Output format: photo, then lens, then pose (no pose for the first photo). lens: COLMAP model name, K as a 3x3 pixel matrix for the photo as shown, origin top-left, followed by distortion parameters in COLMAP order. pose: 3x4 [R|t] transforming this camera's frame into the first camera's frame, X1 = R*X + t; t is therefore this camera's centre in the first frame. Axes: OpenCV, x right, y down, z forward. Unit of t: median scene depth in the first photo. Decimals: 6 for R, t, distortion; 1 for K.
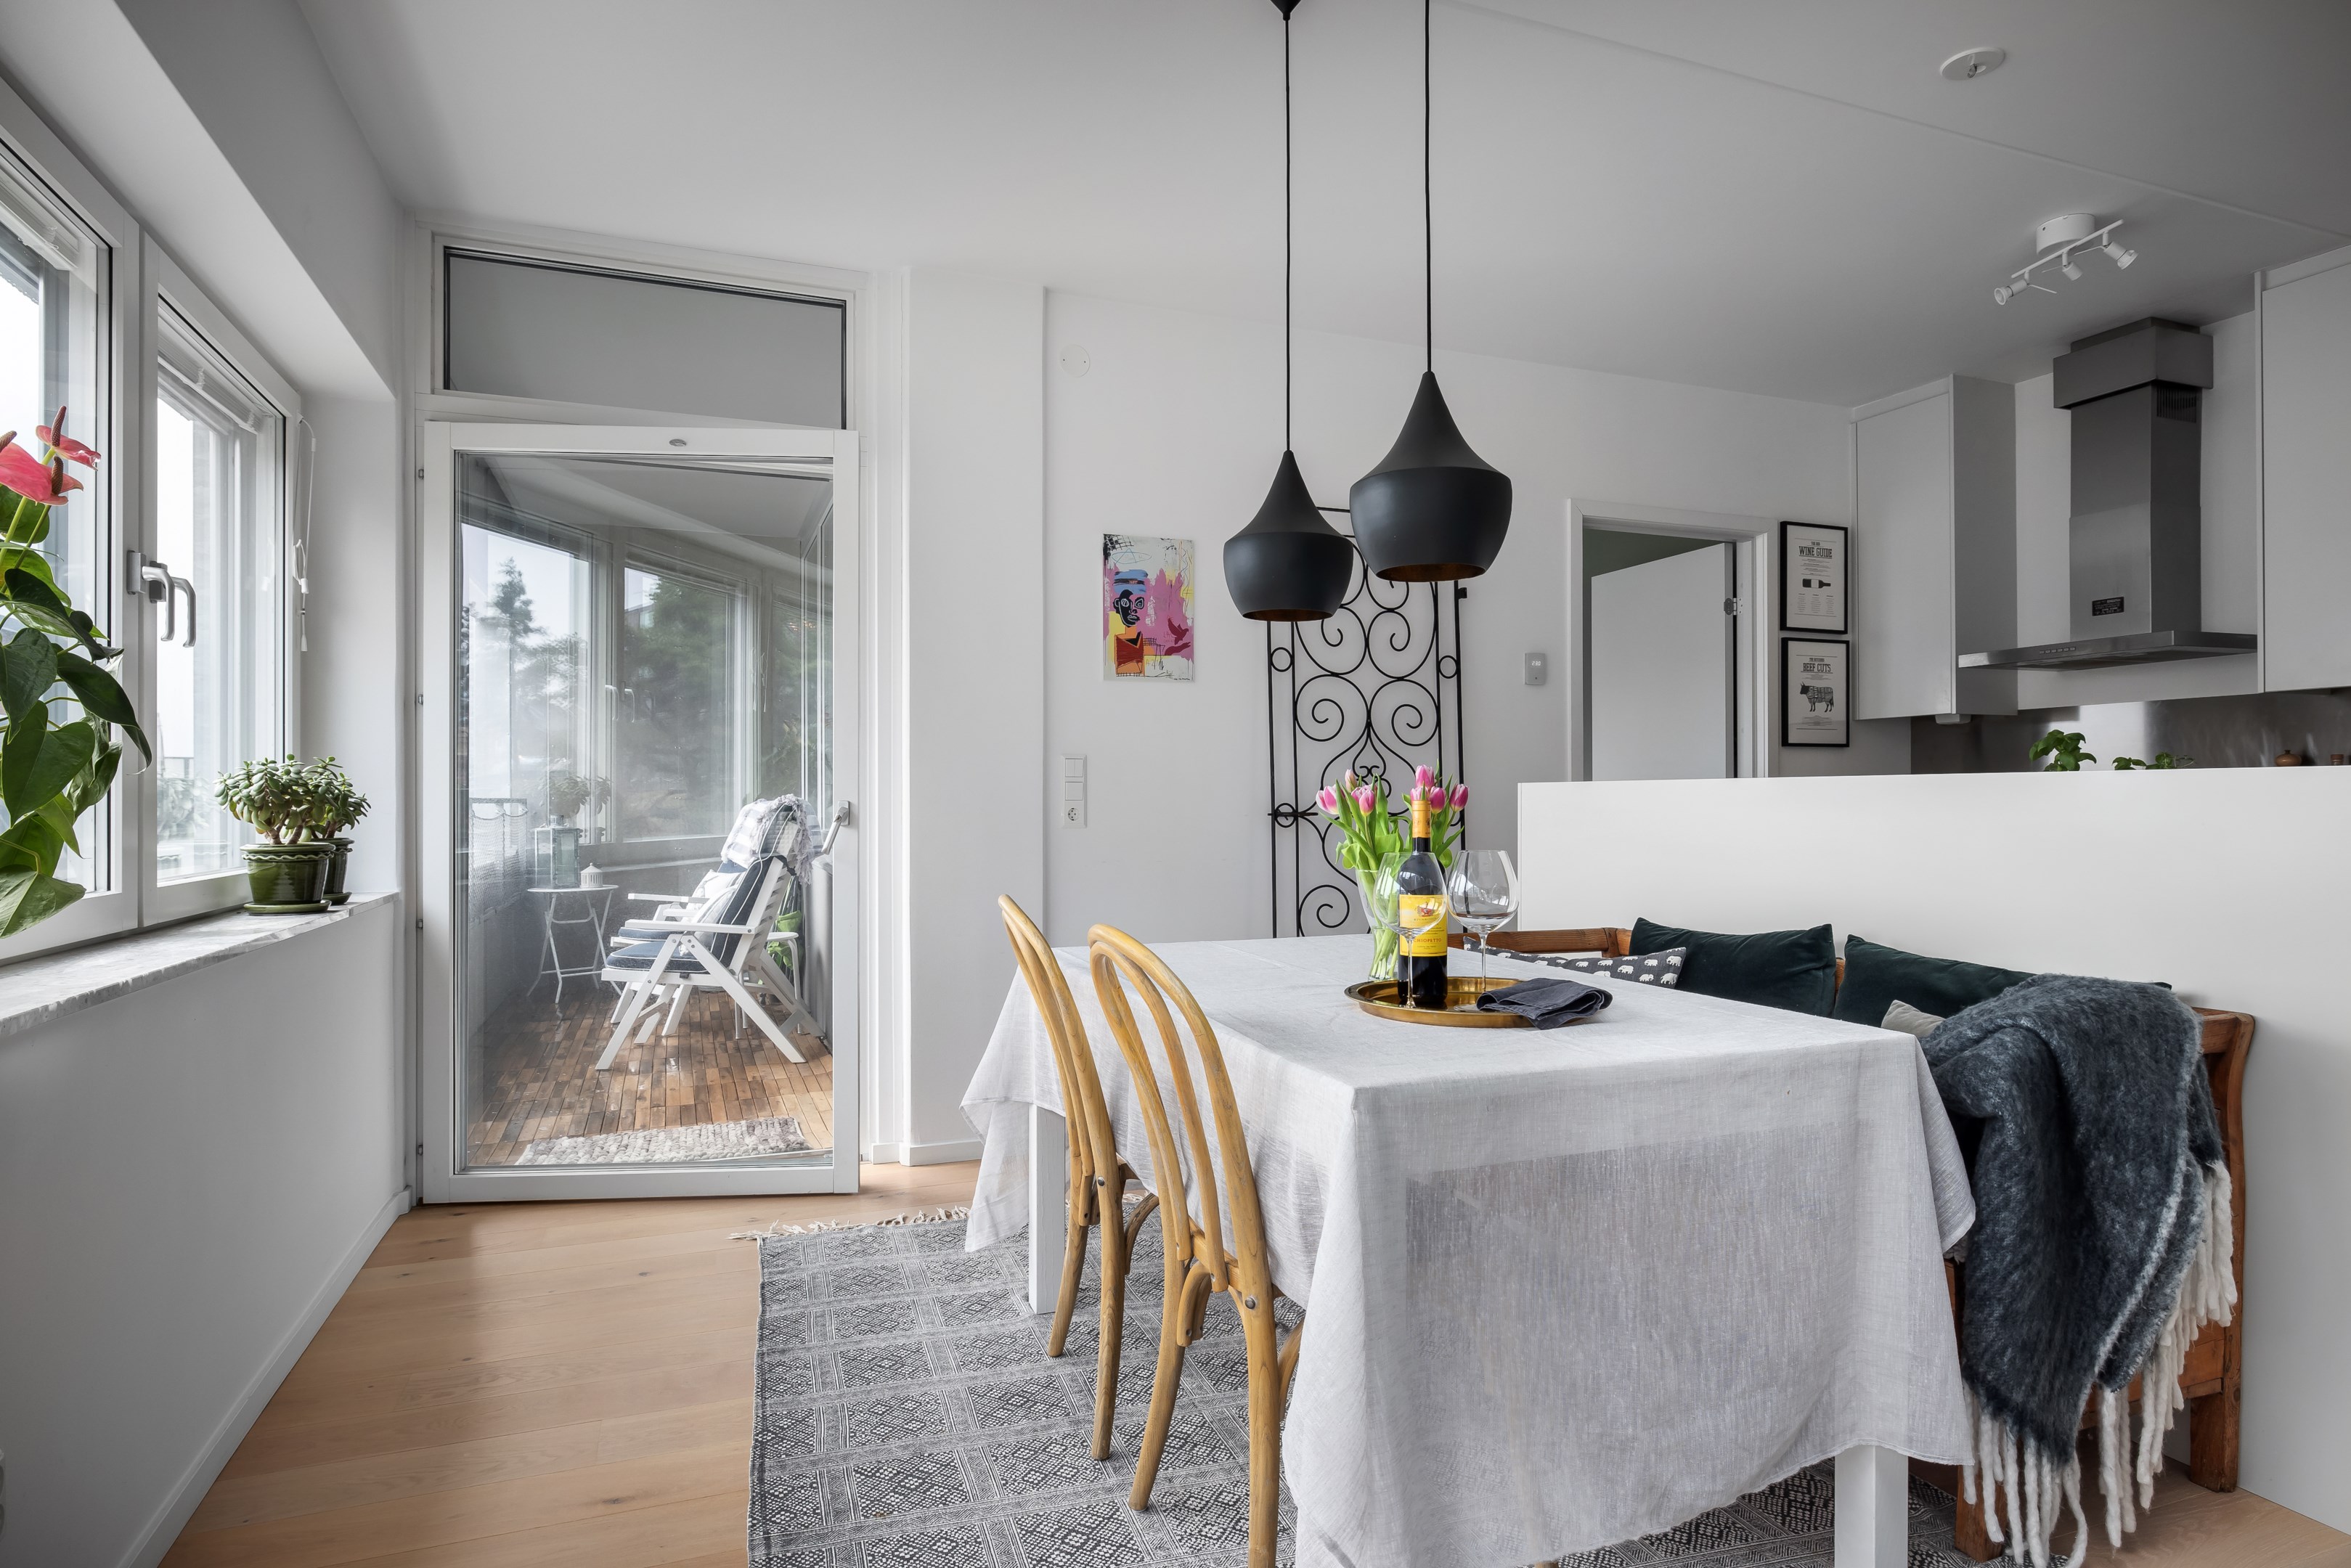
lens RADIAL K [[1300.2, 0, 1175.9], [0, 1300.2, 794.8], [0, 0, 1]] dist [-0.002537, -0.001239]
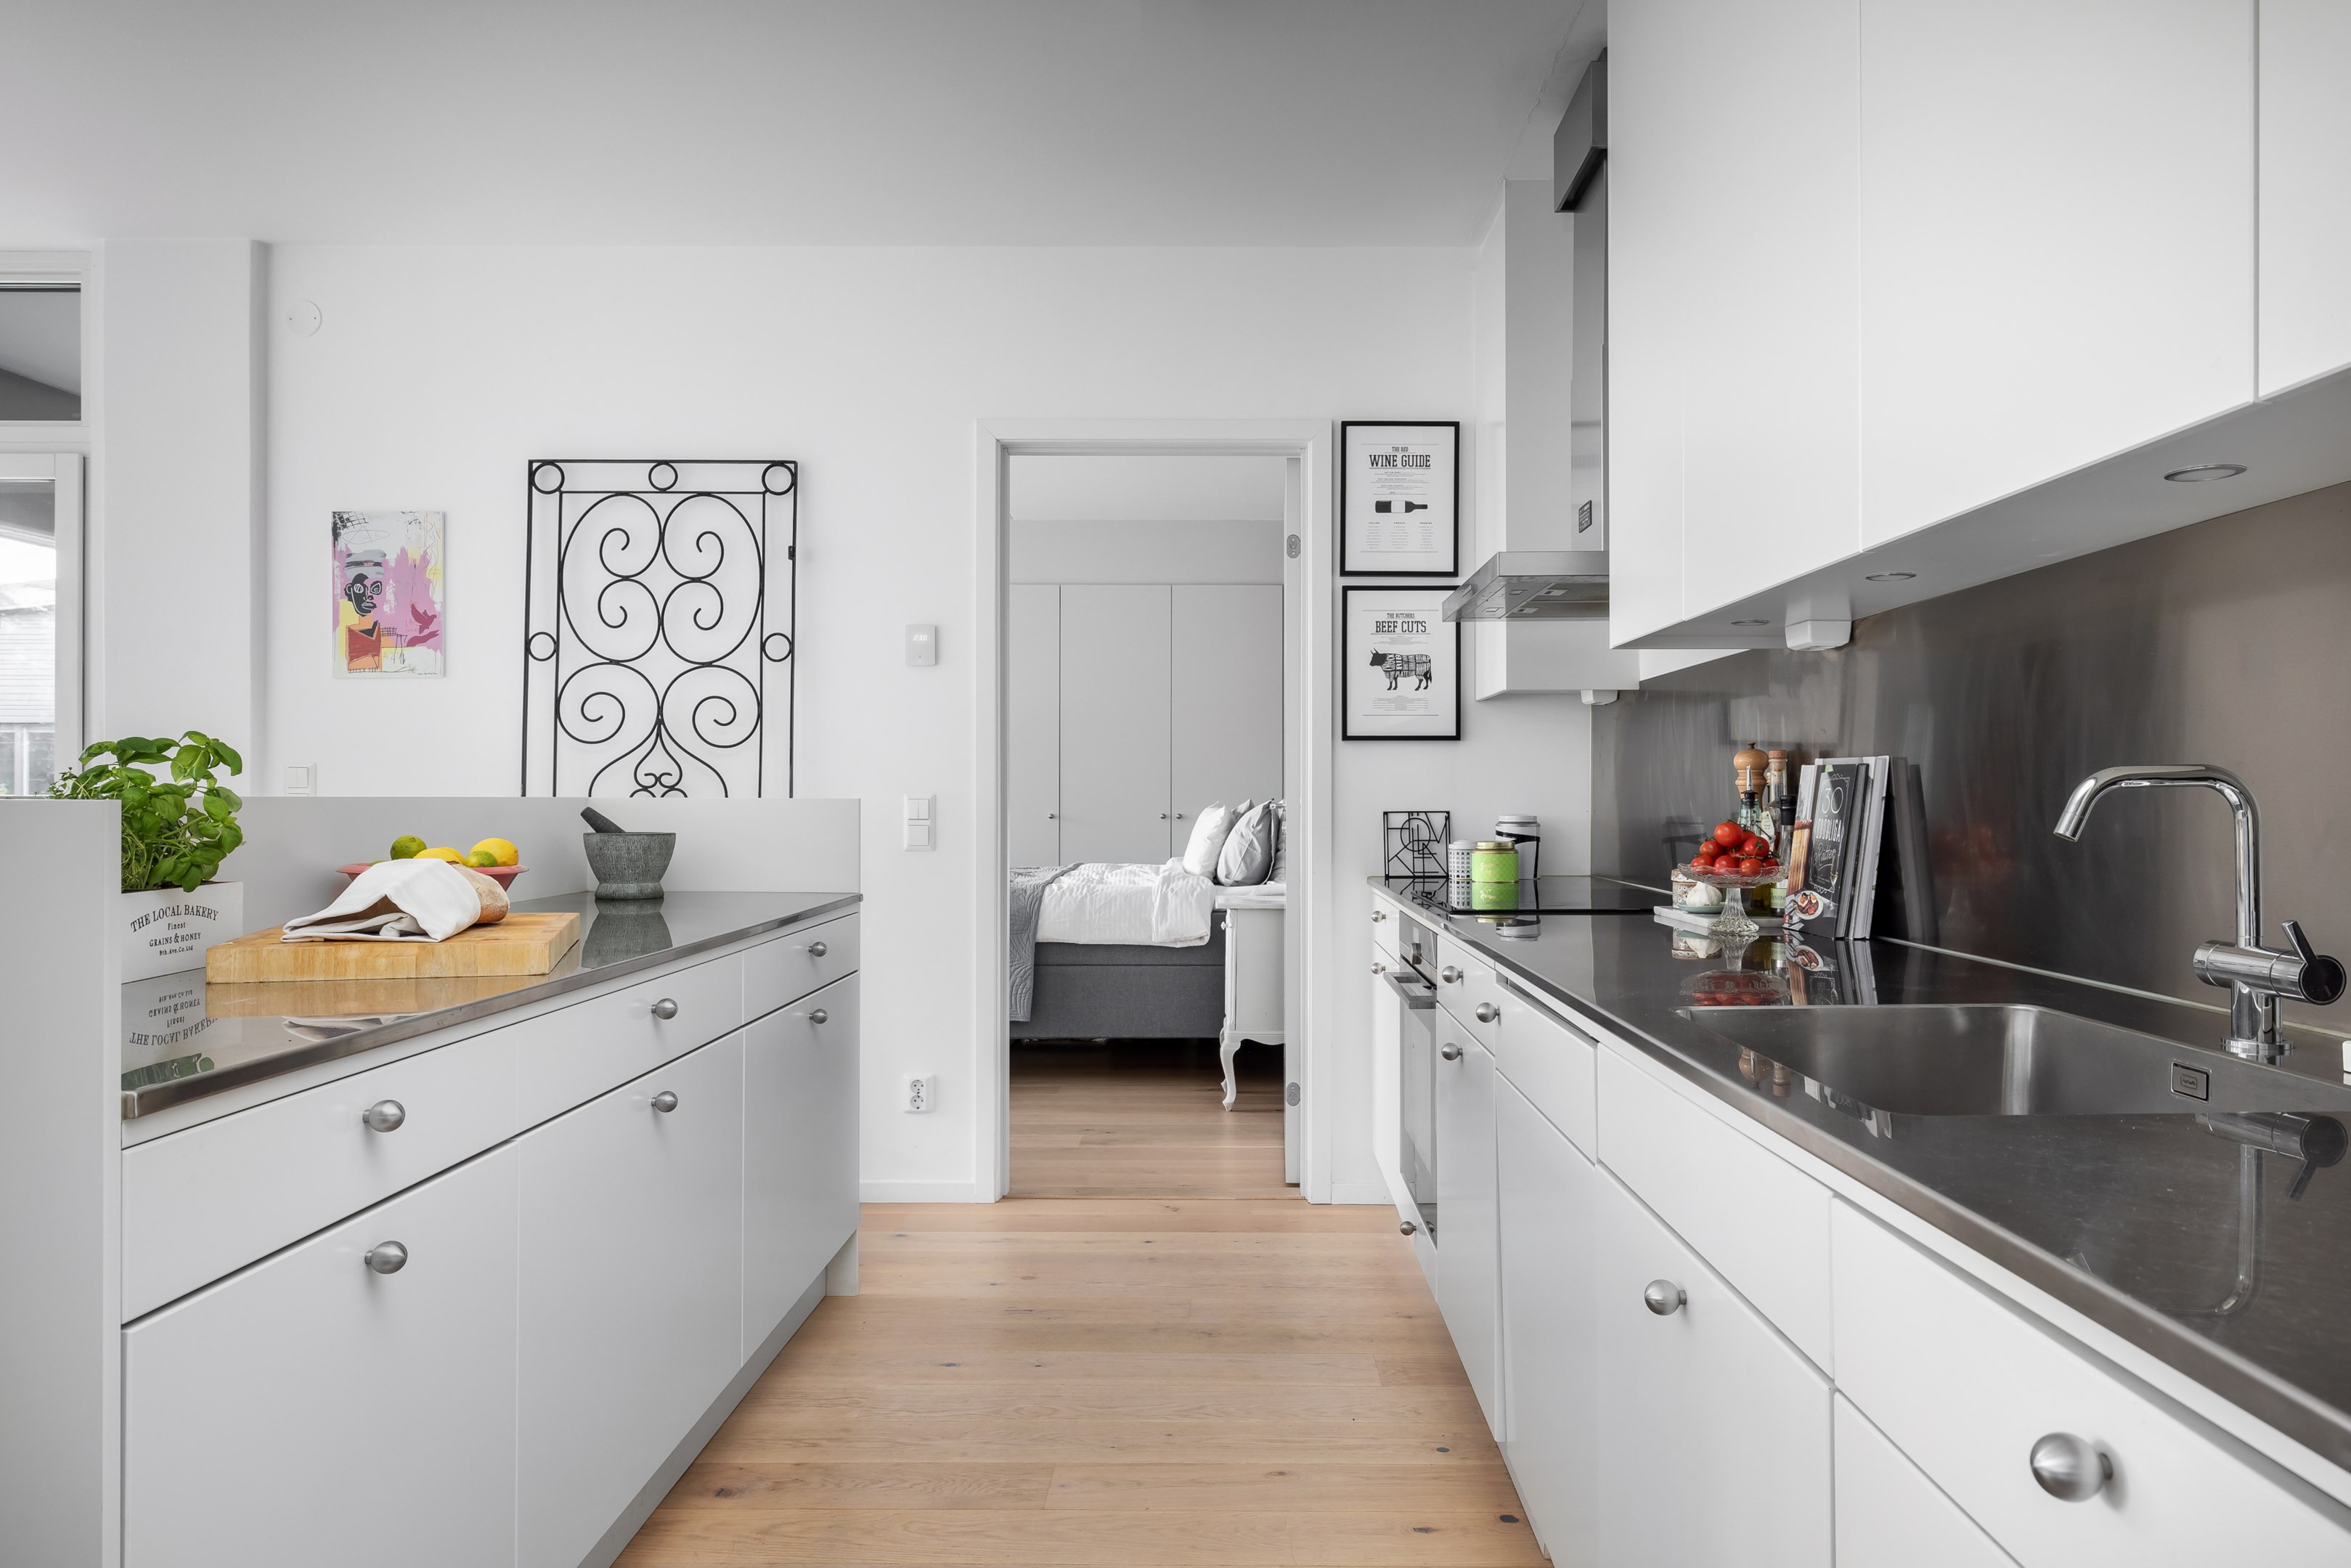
lens RADIAL K [[1476.3, 0, 1221.7], [0, 1476.3, 786.9], [0, 0, 1]] dist [-0.005309, -0.000818]
pose [[0.933295, 0.000438, -0.359109, 0.784195], [-0.001251, 0.999997, -0.002033, -0.011865], [0.359107, 0.002347, 0.933293, 0.259016]]
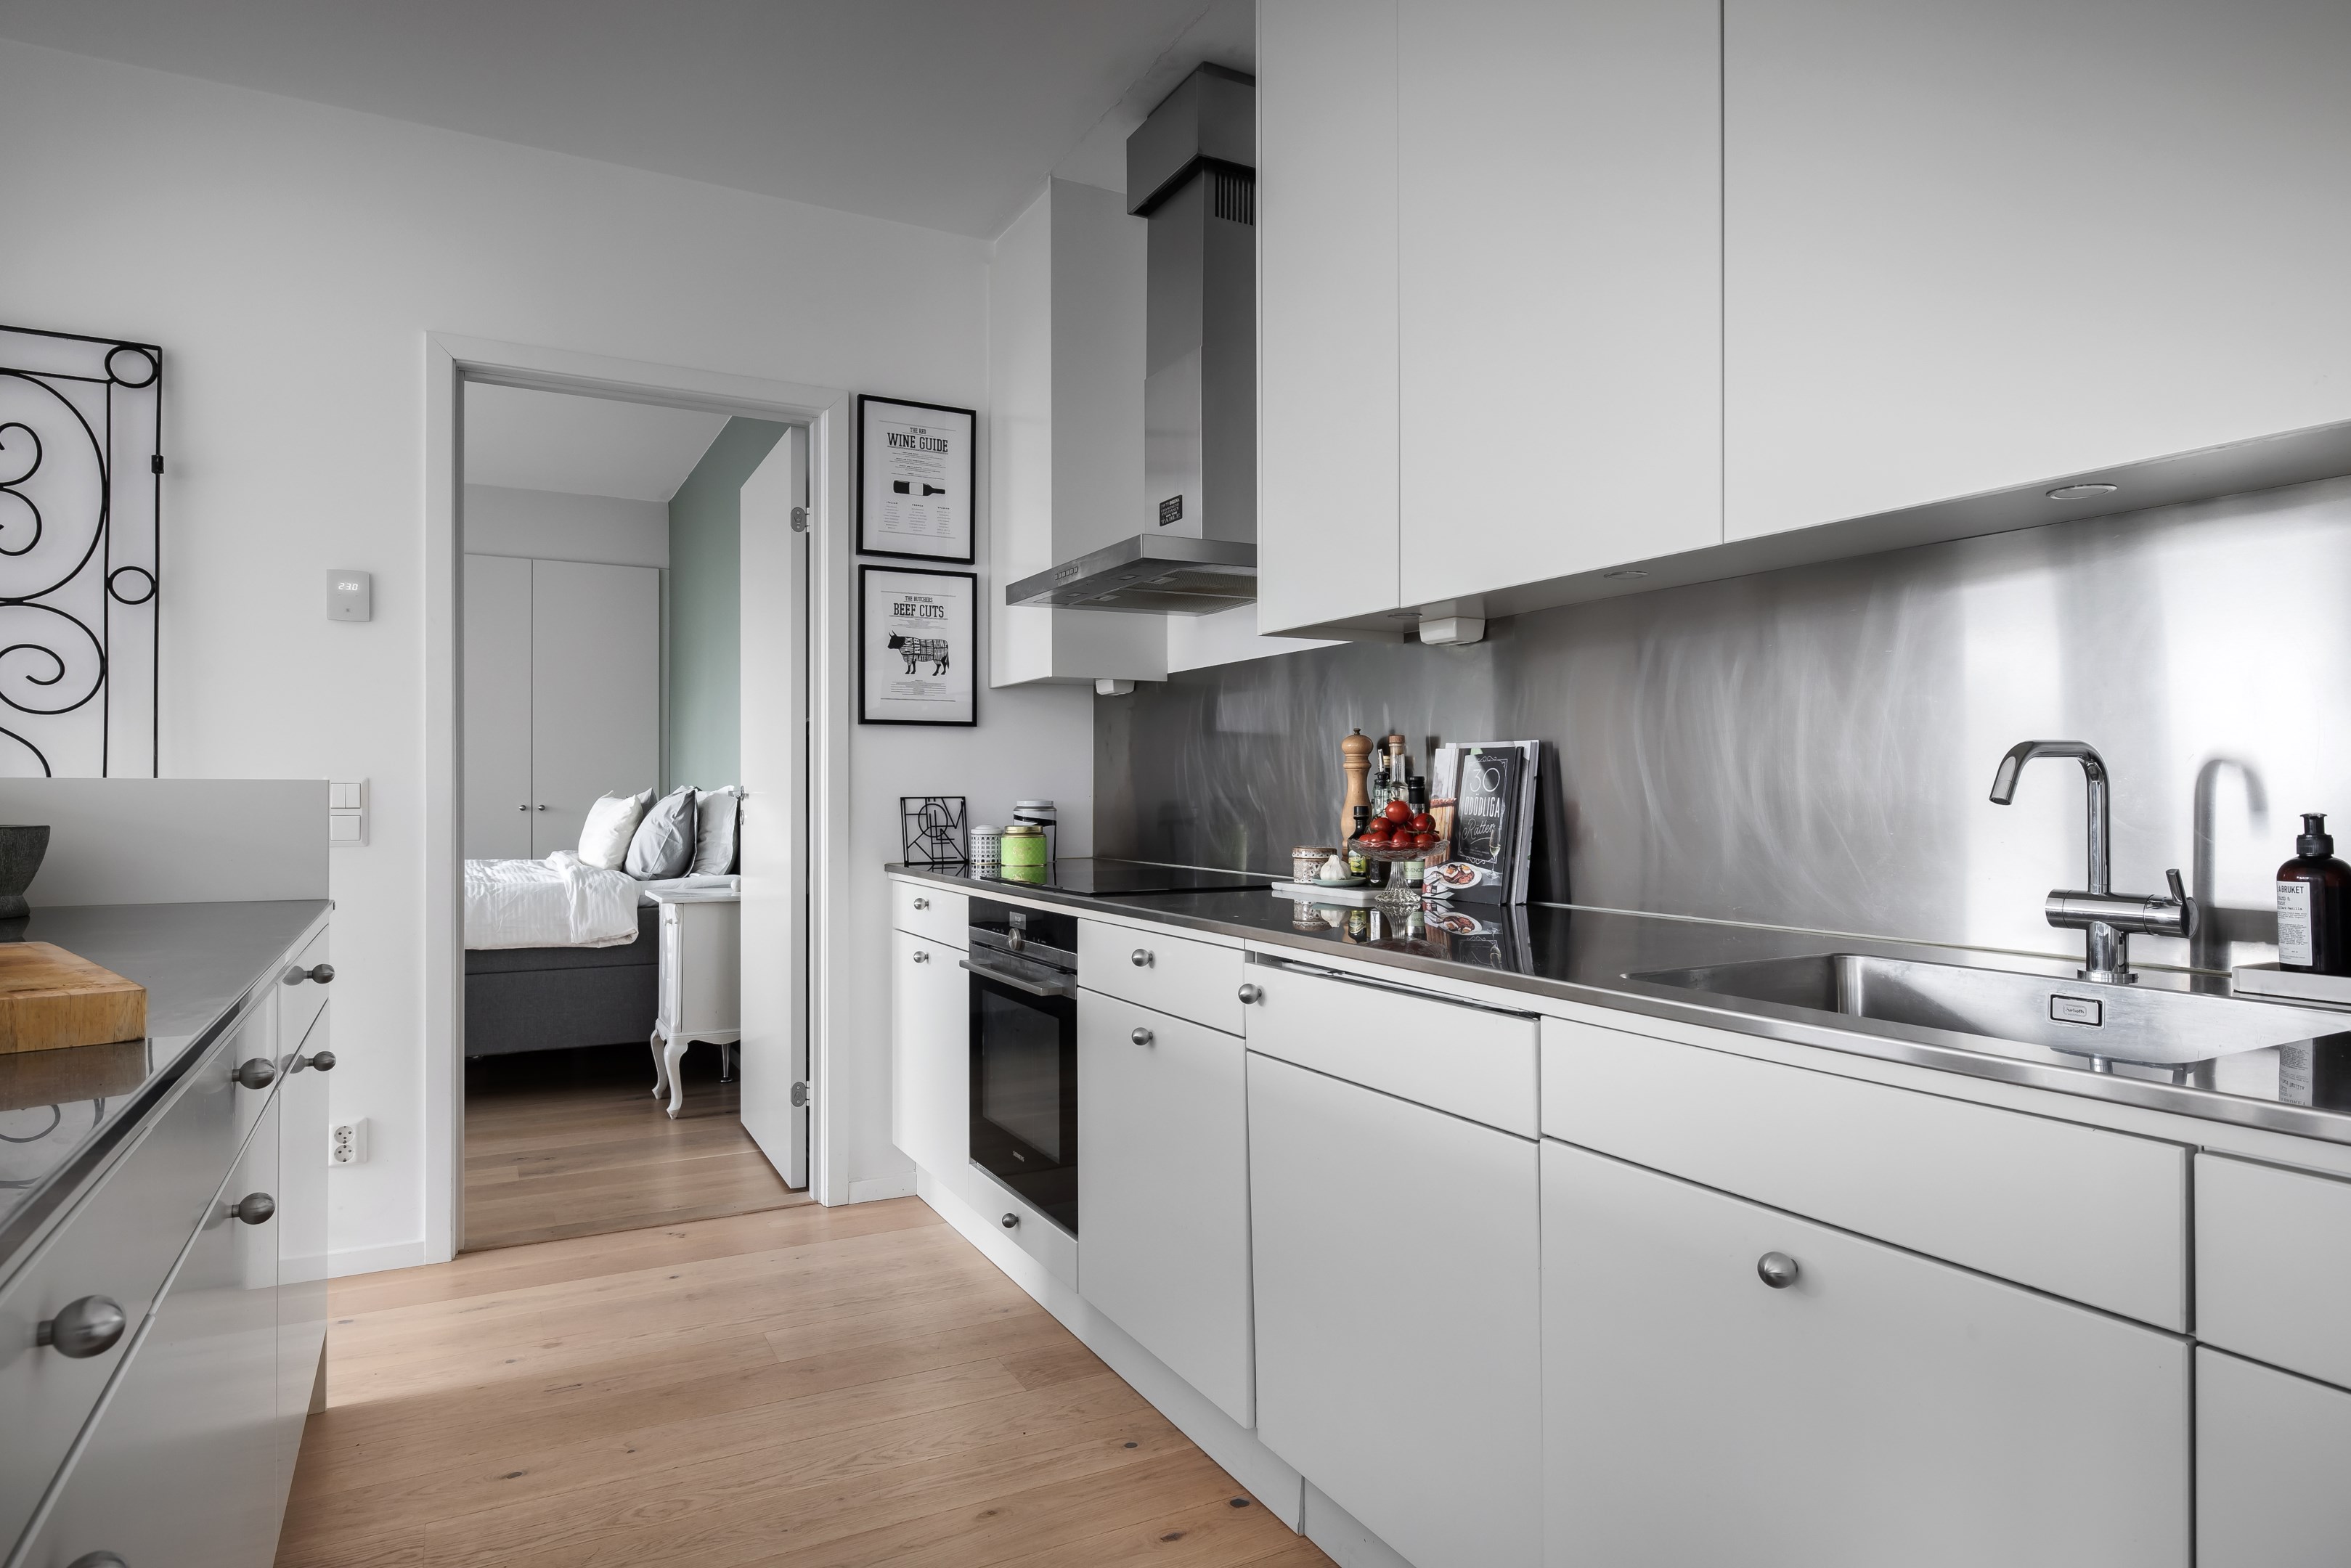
lens RADIAL K [[1341.1, 0, 1175.5], [0, 1341.1, 784.0], [0, 0, 1]] dist [0.002456, -0.000740]
pose [[0.992251, 0.003166, 0.124208, 0.615944], [-0.002947, 0.999994, -0.001951, -0.005619], [-0.124214, 0.001569, 0.992254, 0.316031]]
